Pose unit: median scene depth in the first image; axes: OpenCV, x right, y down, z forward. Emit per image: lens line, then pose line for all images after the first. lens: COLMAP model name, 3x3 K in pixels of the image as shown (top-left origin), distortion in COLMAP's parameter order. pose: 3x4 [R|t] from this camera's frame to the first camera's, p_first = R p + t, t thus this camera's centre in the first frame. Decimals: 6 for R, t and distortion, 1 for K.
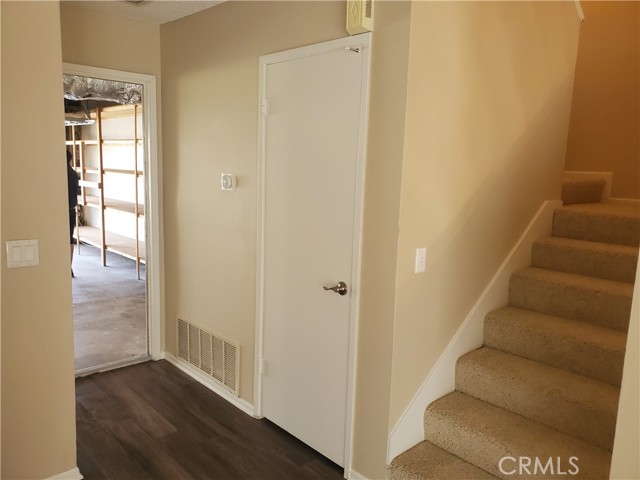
lens RADIAL K [[488.2, 0, 320.0], [0, 488.2, 240.0], [0, 0, 1]] dist [0.006164, 0.002806]
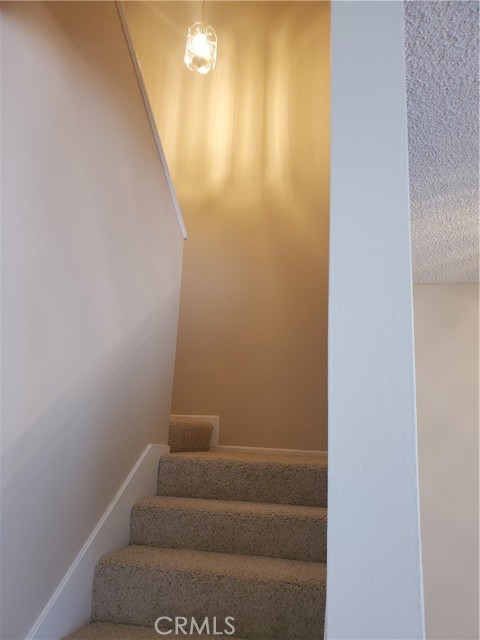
lens RADIAL K [[488.2, 0, 240.0], [0, 488.2, 320.0], [0, 0, 1]] dist [0.006164, 0.002806]
pose [[0.822430, 0.145325, 0.549990, 0.144801], [0.068995, 0.934199, -0.350017, 0.012242], [-0.564666, 0.325811, 0.758287, 0.310094]]
